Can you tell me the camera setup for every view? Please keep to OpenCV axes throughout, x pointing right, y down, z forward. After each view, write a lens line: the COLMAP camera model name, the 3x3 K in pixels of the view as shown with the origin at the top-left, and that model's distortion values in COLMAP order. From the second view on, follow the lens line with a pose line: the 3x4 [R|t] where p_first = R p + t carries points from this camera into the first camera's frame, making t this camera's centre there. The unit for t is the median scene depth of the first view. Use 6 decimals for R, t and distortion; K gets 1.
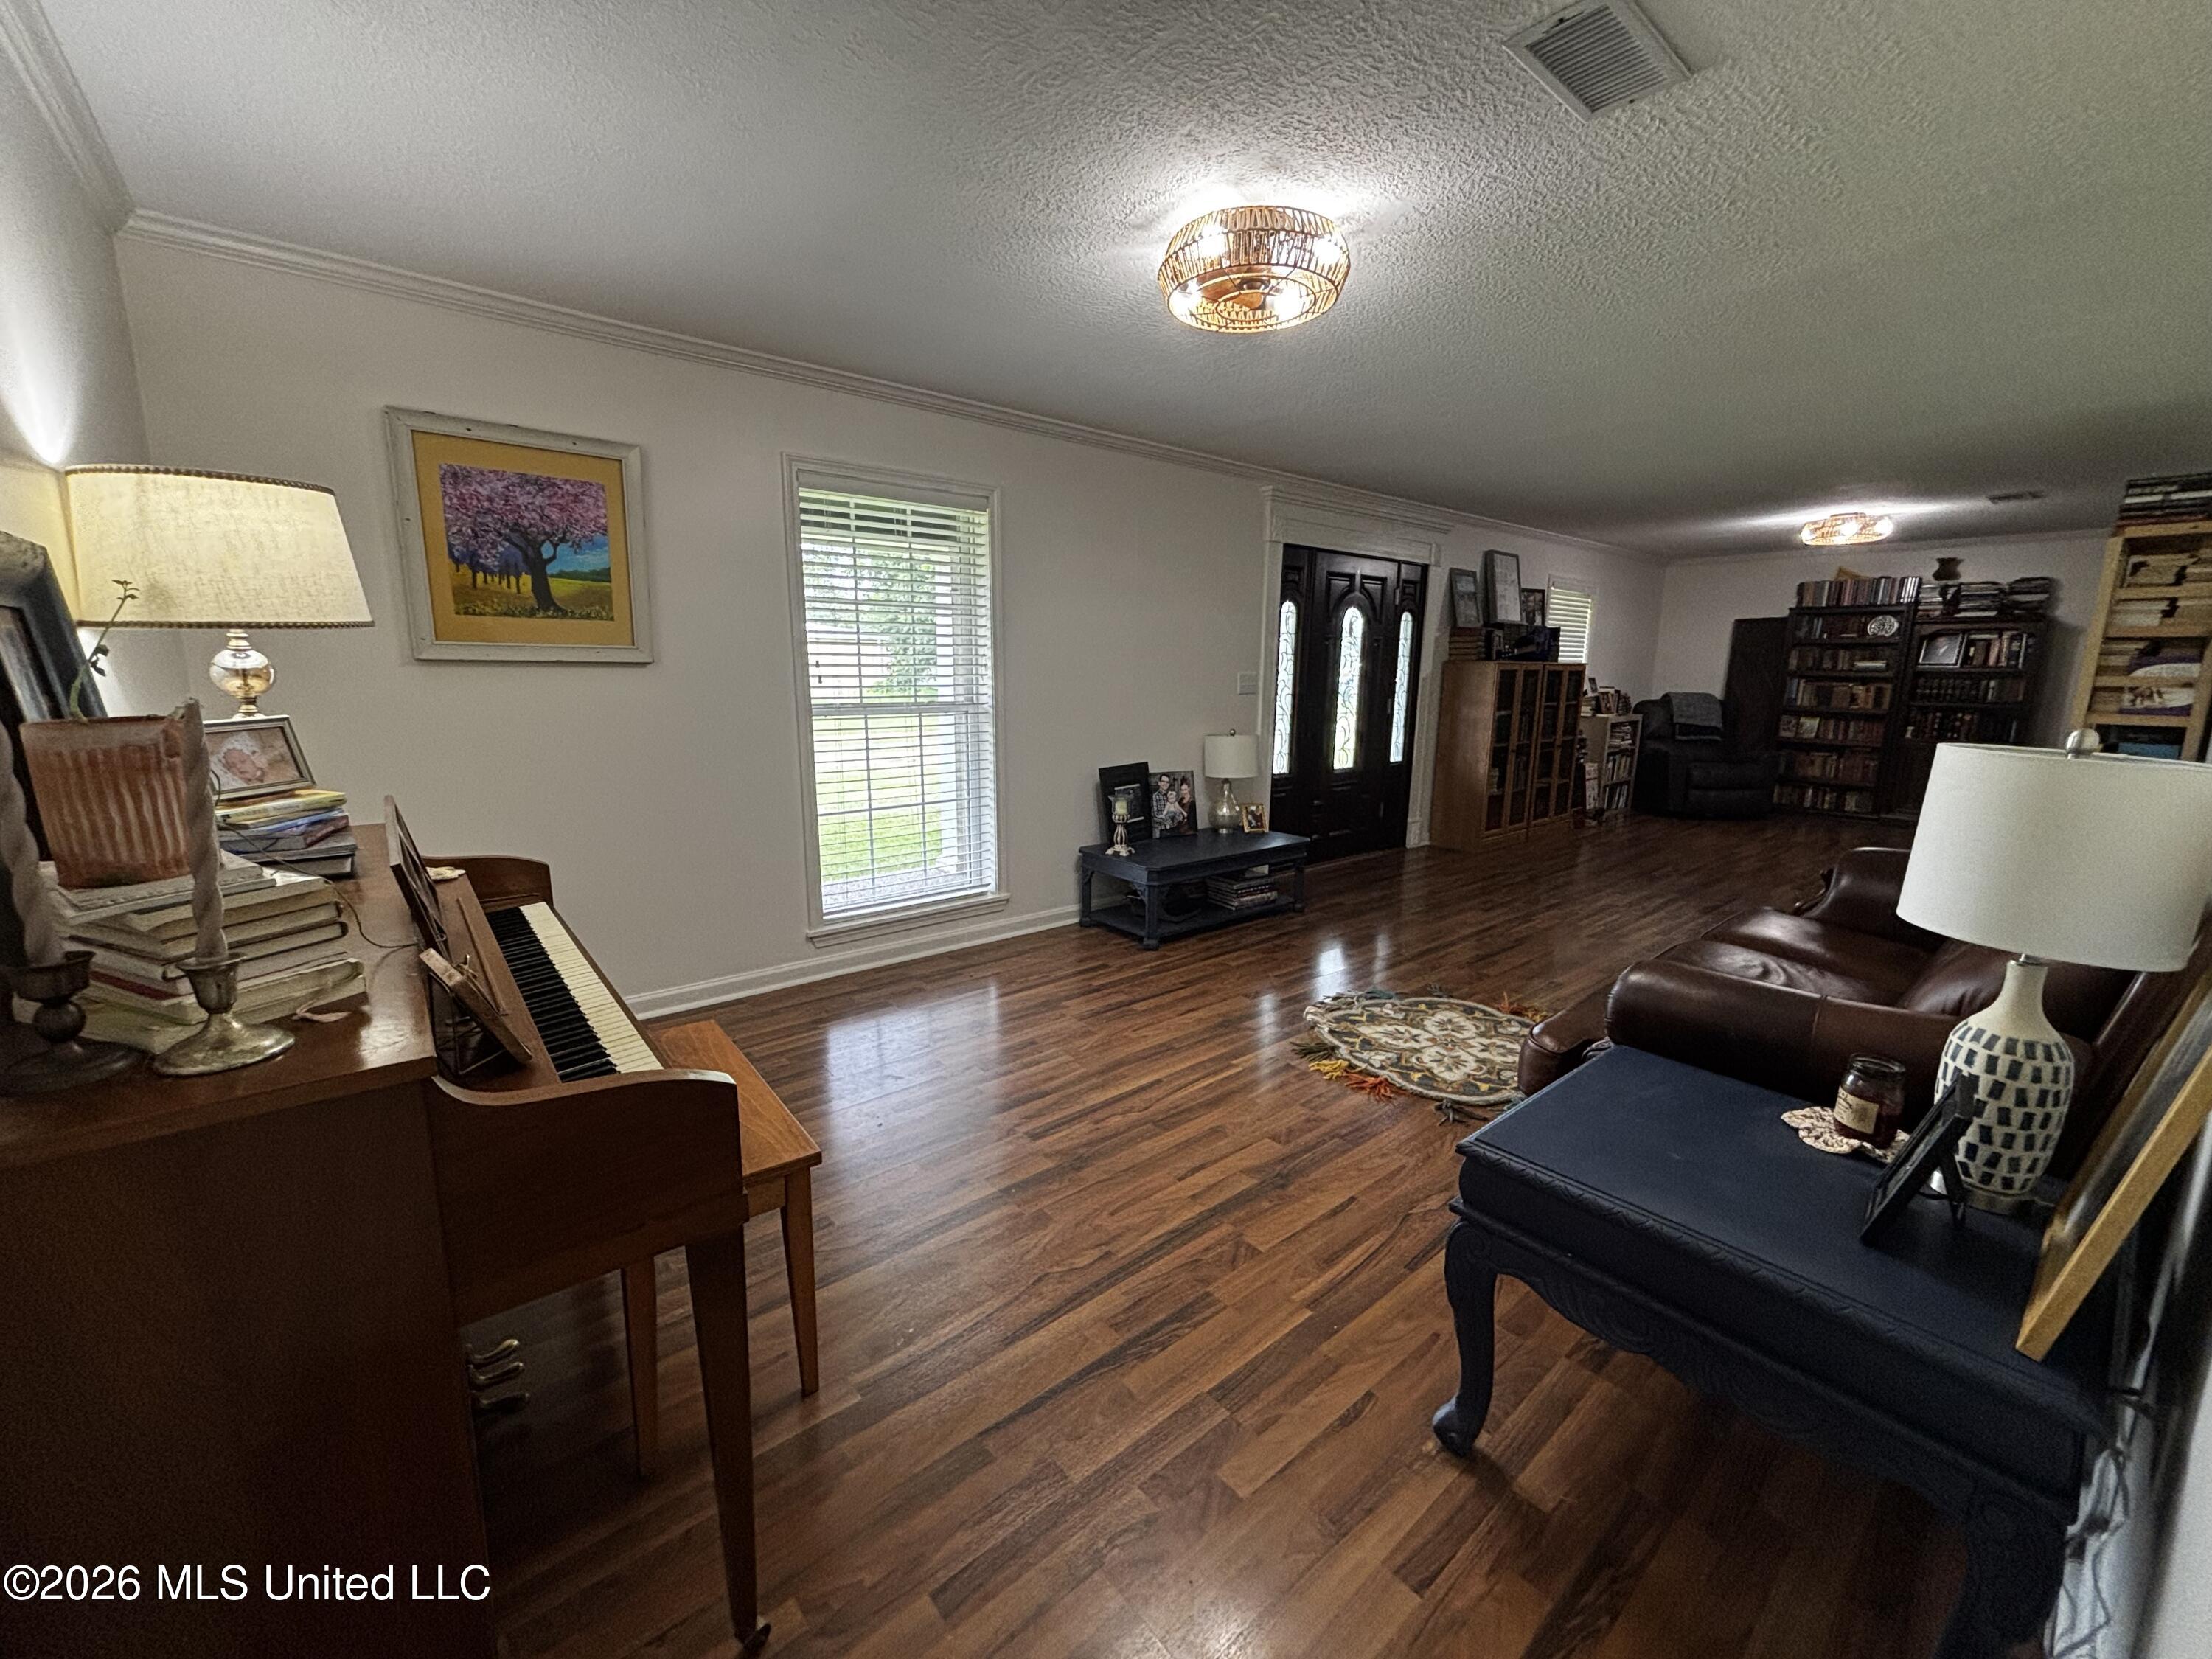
lens RADIAL K [[889.5, 0, 1108.9], [0, 889.5, 833.9], [0, 0, 1]] dist [0.001244, -0.000157]
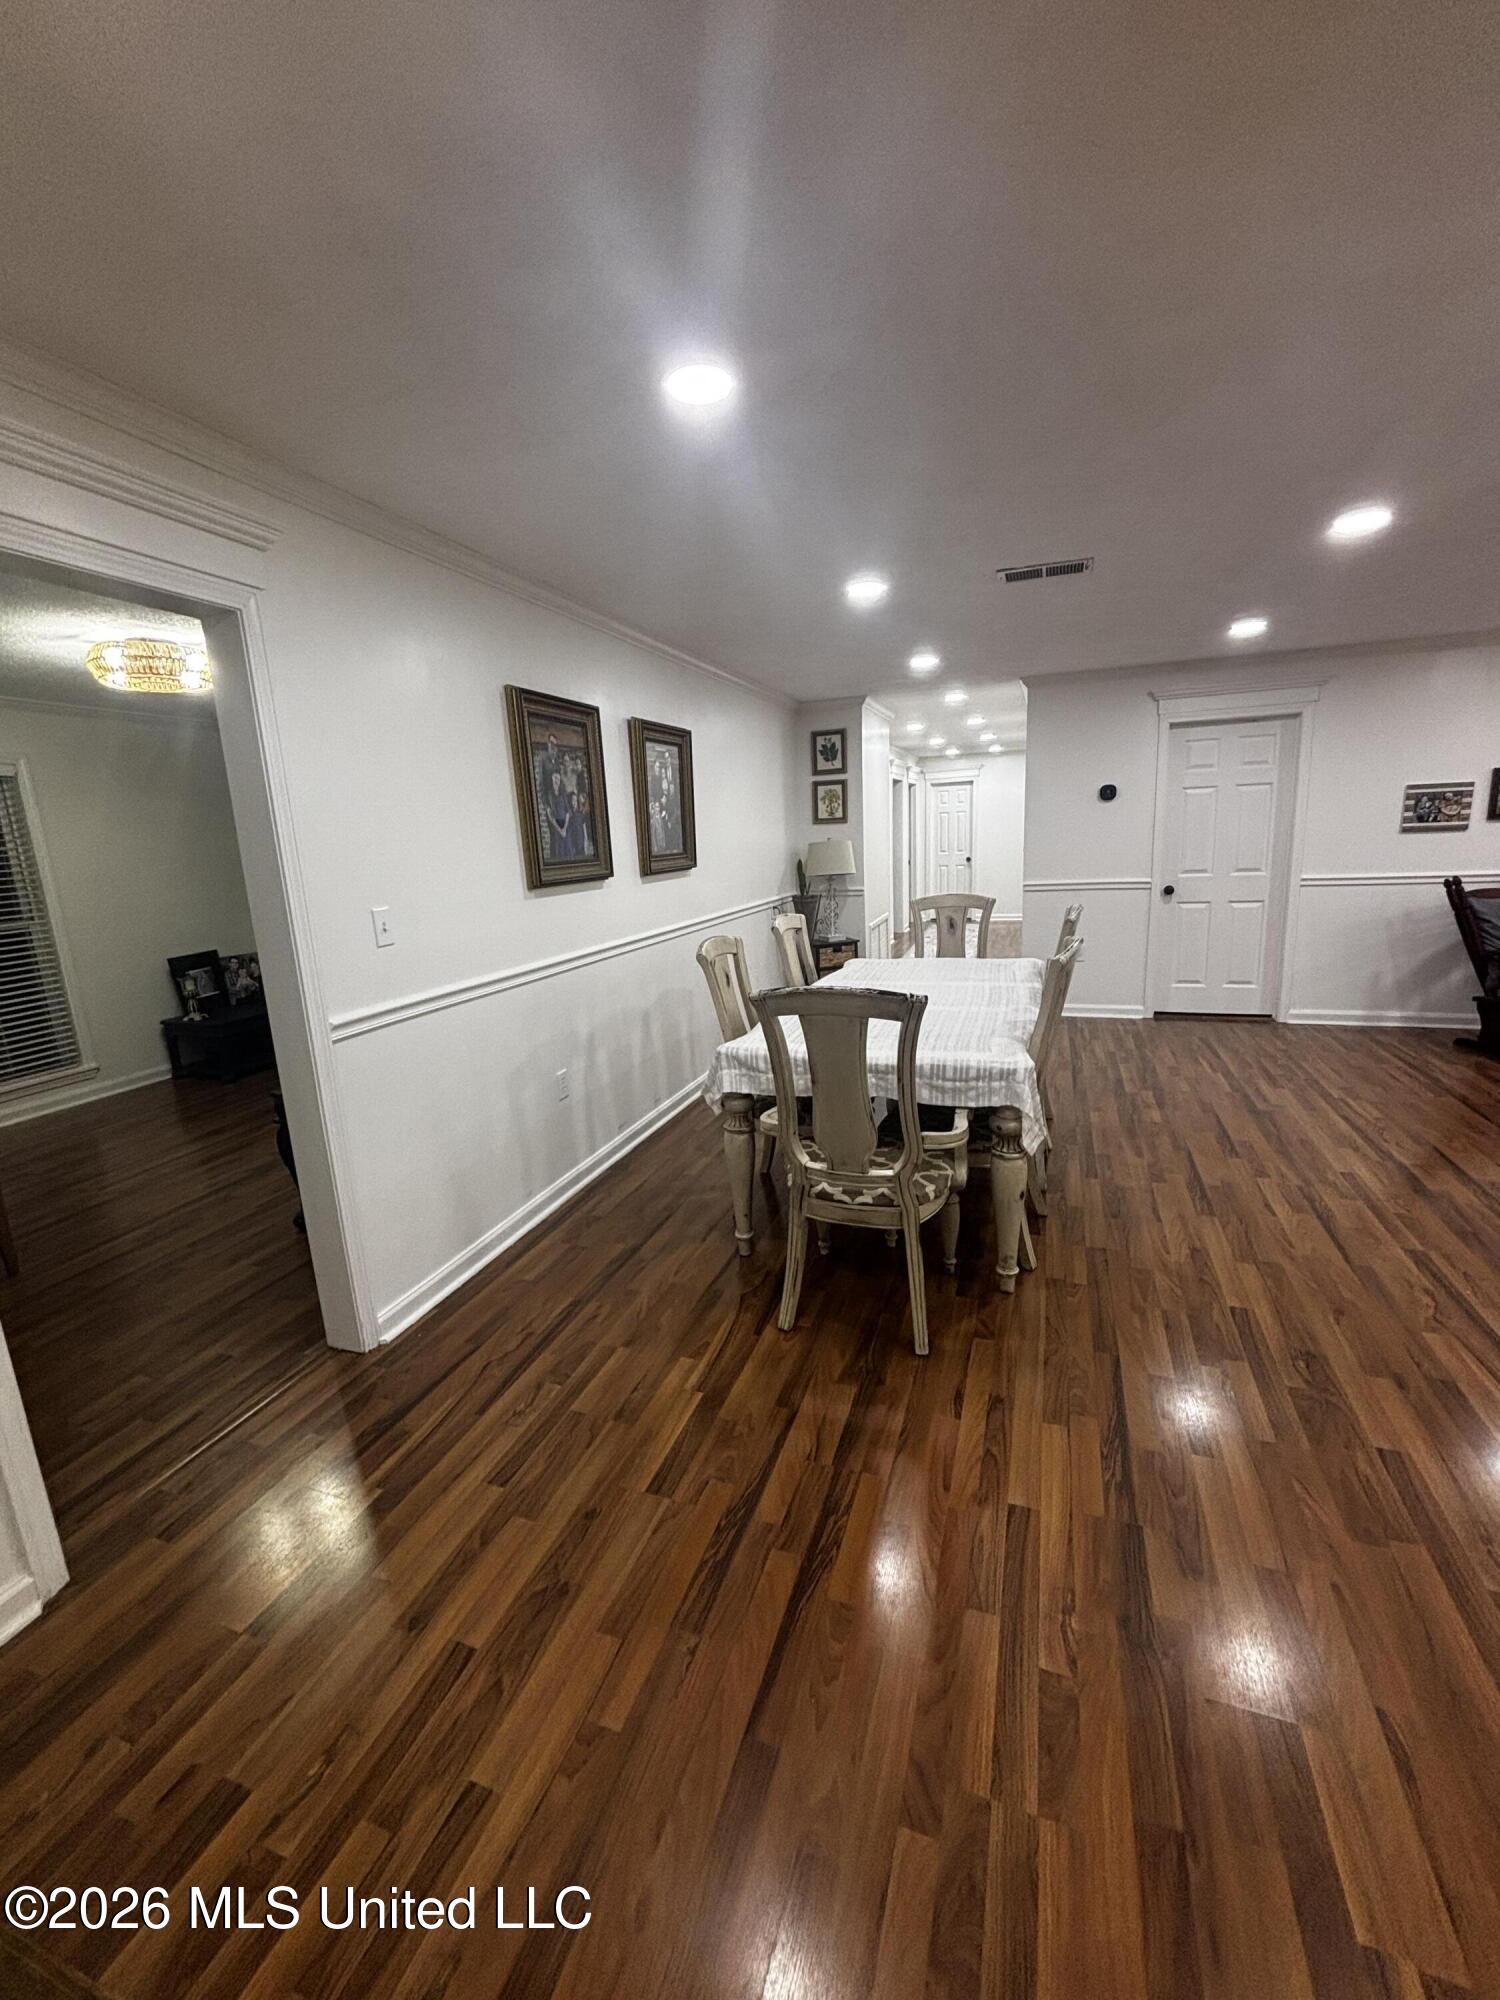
lens RADIAL K [[804.2, 0, 750.3], [0, 804.2, 1001.3], [0, 0, 1]] dist [0.001244, -0.000157]
pose [[0.864223, -0.146876, 0.481193, 0.150643], [0.139967, 0.988870, 0.050453, 0.048851], [-0.483248, 0.023748, 0.875161, -0.462130]]
